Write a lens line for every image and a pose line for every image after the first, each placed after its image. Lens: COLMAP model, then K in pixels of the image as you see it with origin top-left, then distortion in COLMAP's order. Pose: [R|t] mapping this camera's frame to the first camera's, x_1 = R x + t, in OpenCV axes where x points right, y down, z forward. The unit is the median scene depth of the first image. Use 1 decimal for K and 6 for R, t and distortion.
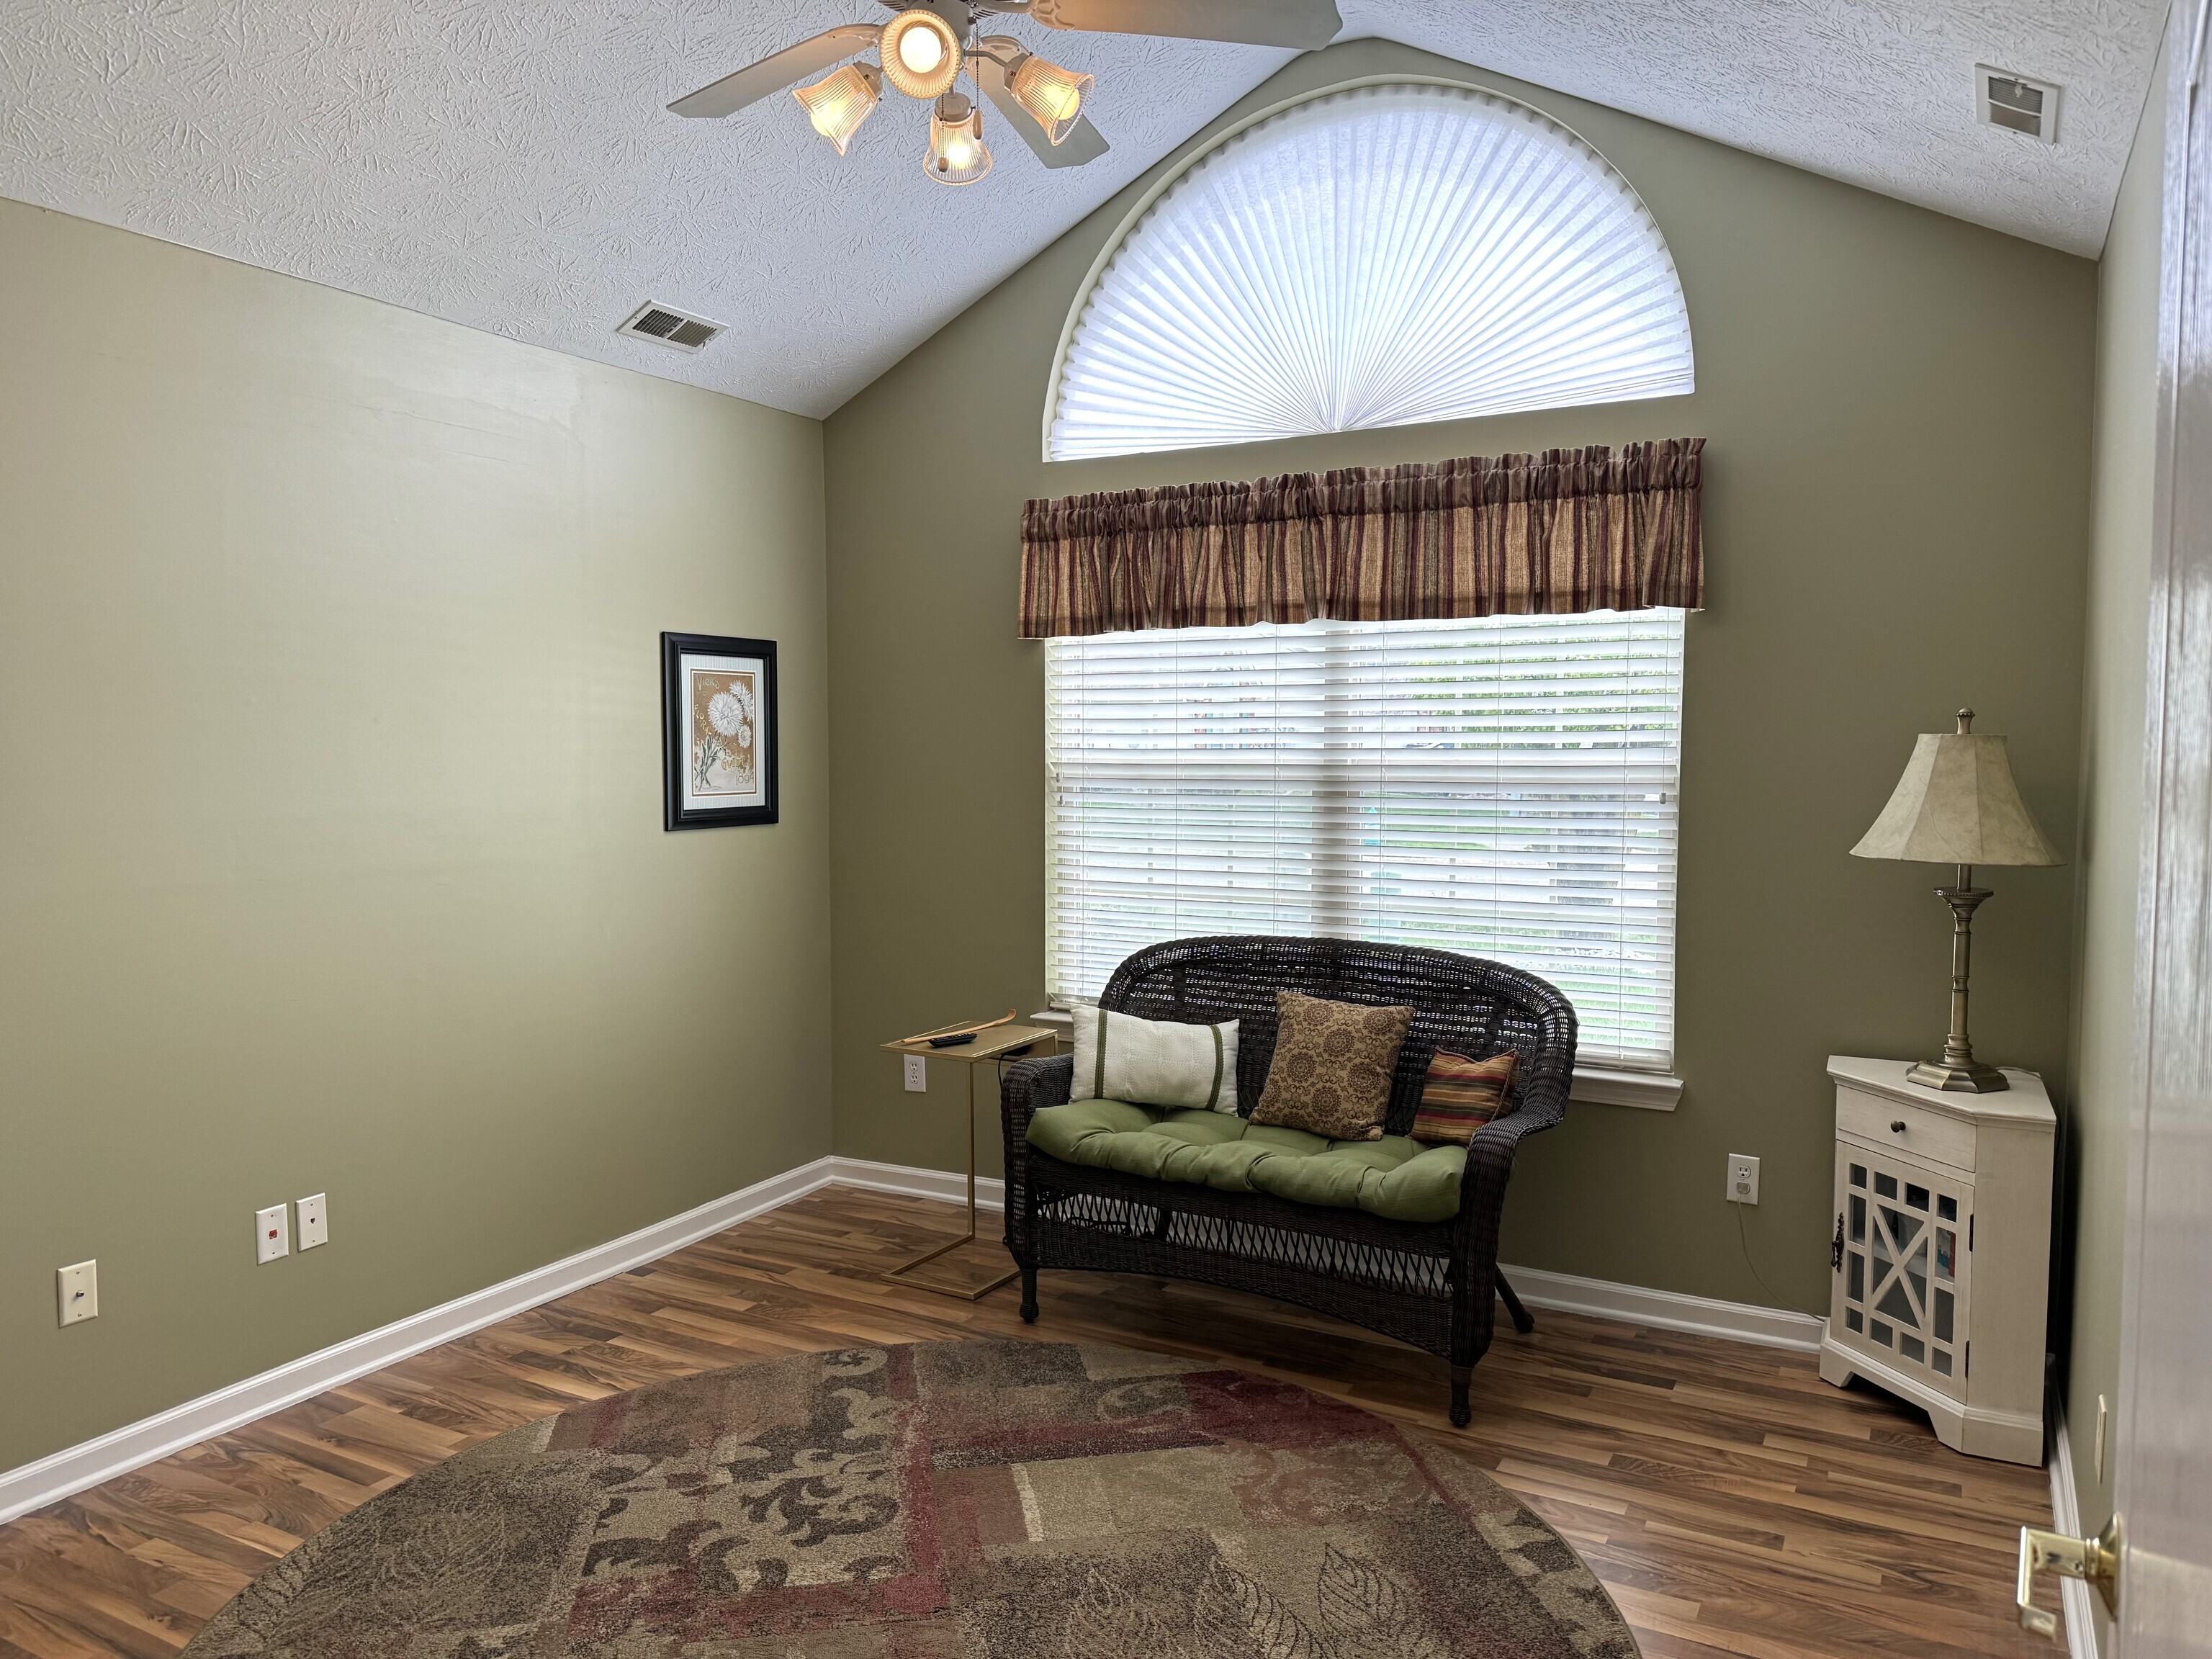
lens RADIAL K [[1538.0, 0, 1106.0], [0, 1538.0, 829.5], [0, 0, 1]] dist [0.079266, -0.097522]
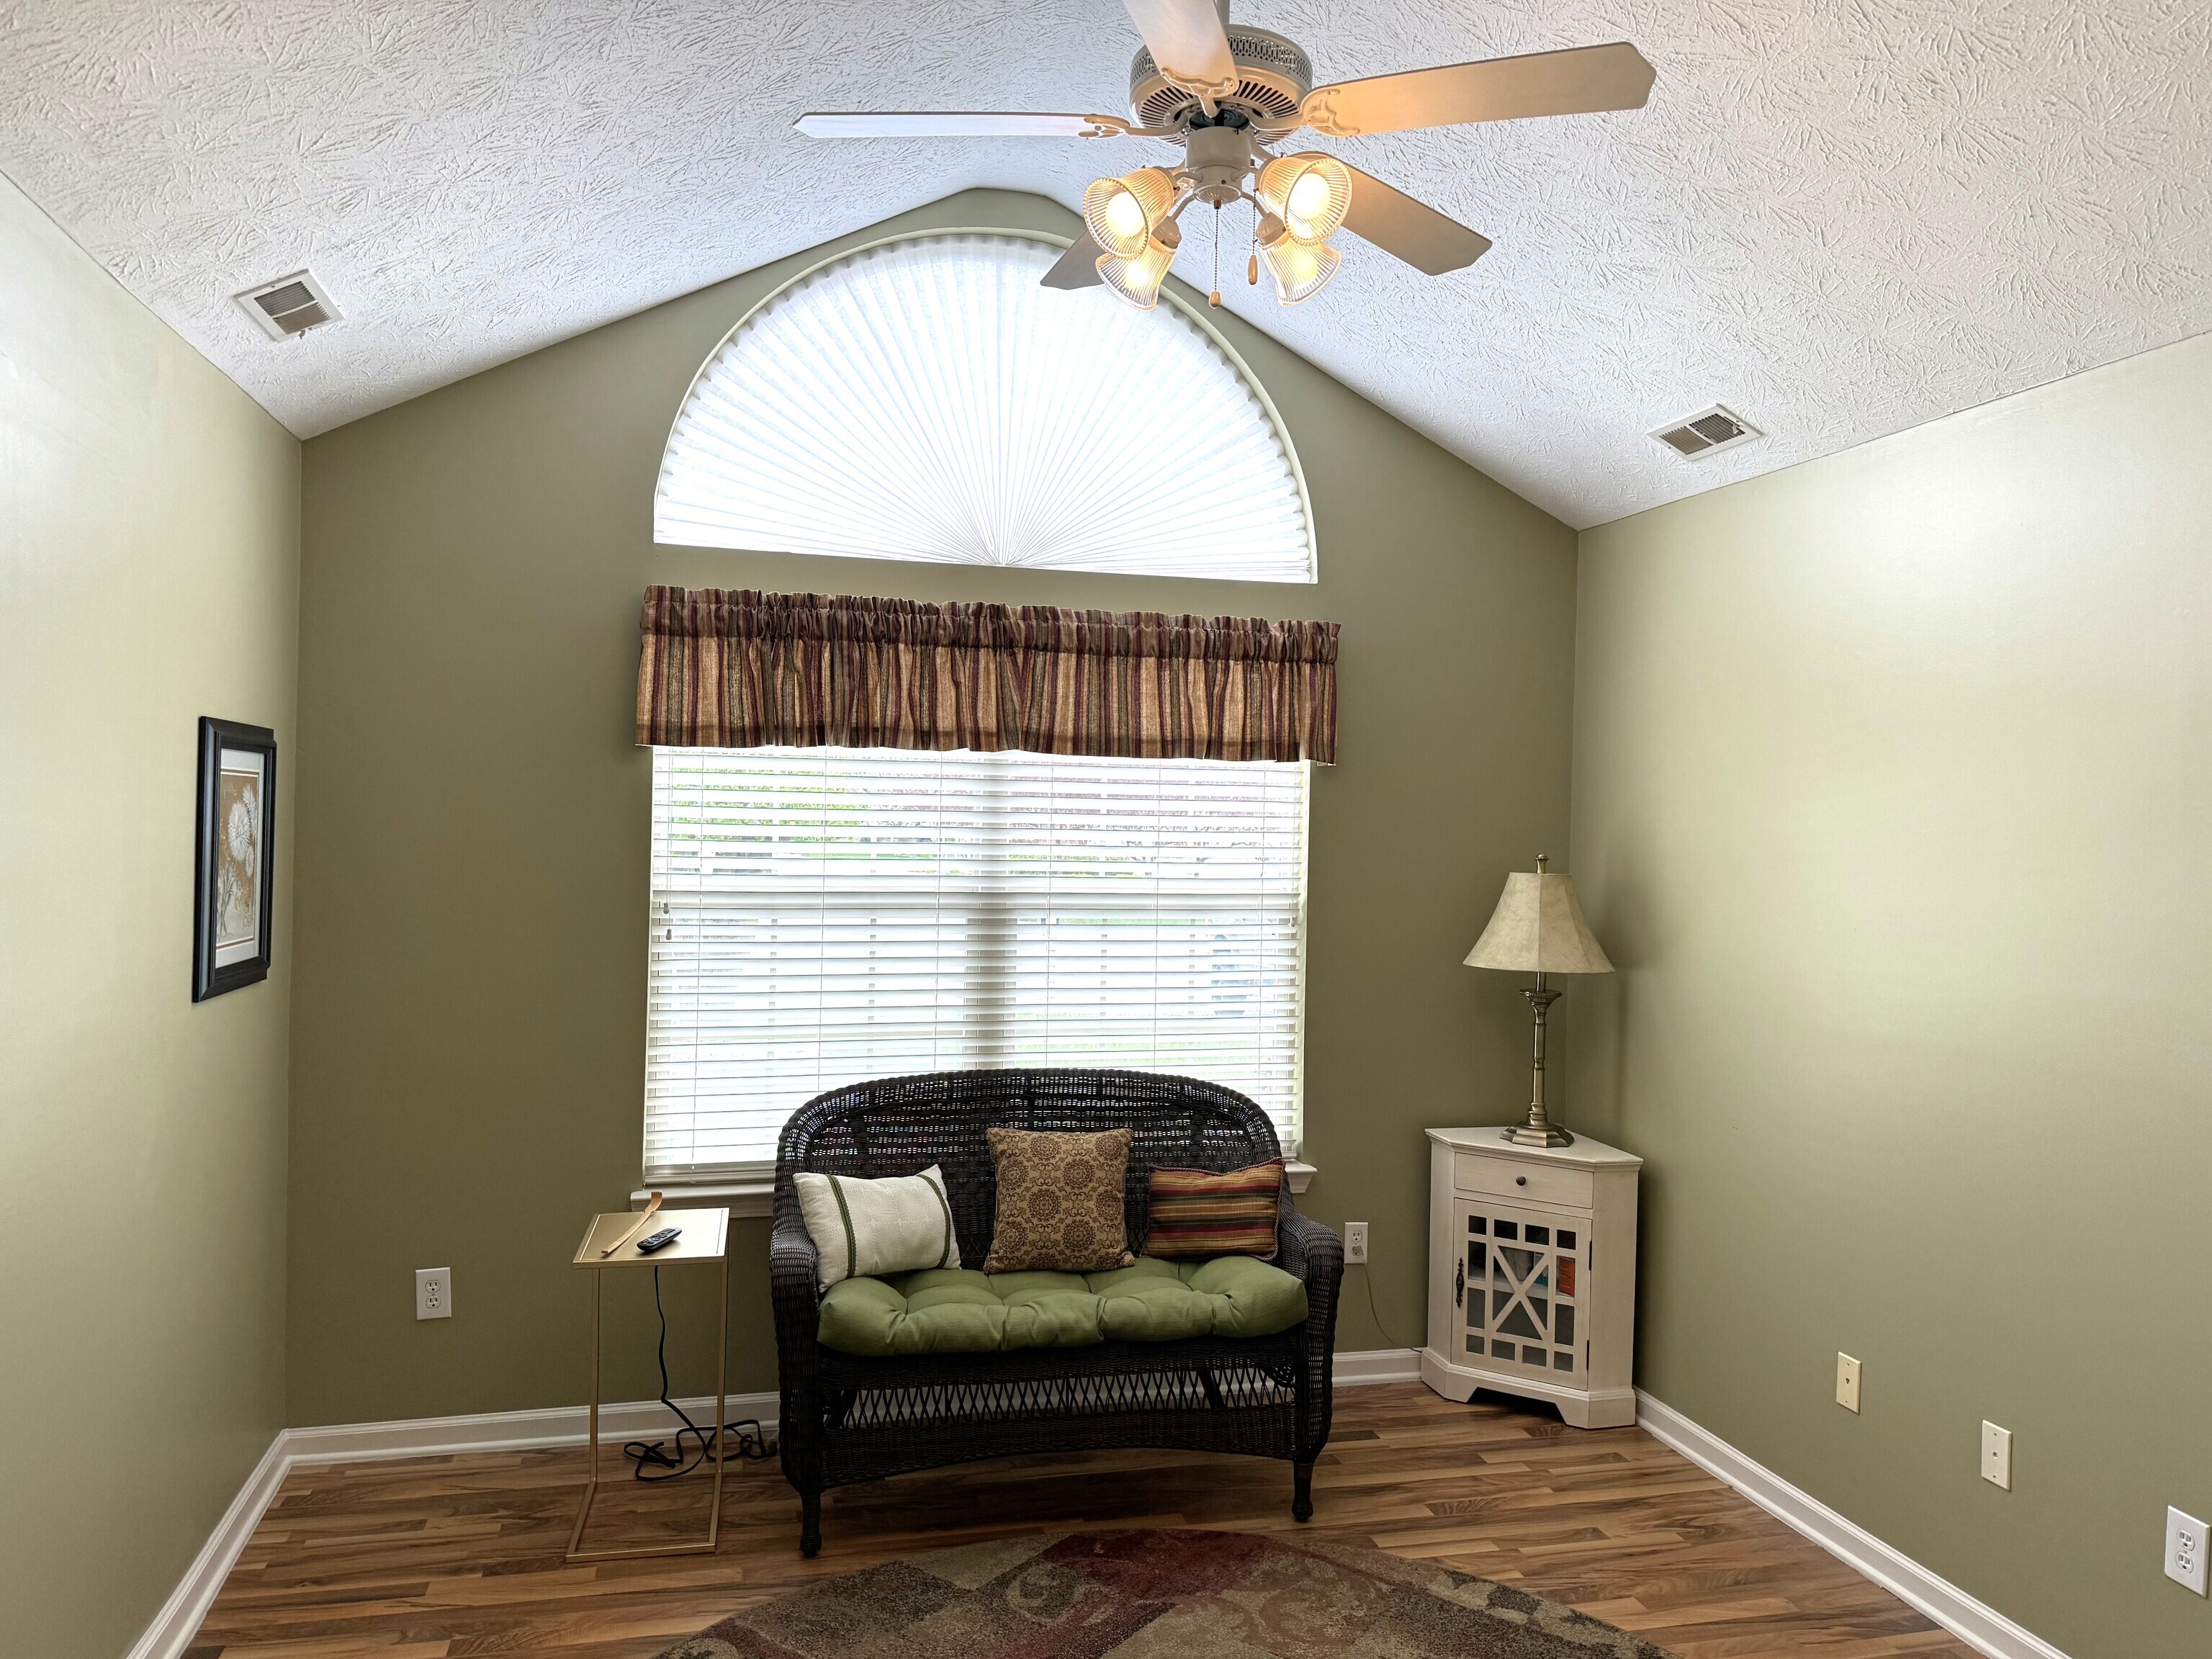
lens RADIAL K [[1553.0, 0, 1189.1], [0, 1553.0, 811.5], [0, 0, 1]] dist [0.089137, -0.099350]
pose [[0.734145, 0.024908, 0.678536, -0.487345], [0.017284, 0.998318, -0.055347, -0.039725], [-0.678773, 0.052361, 0.732479, 0.191216]]
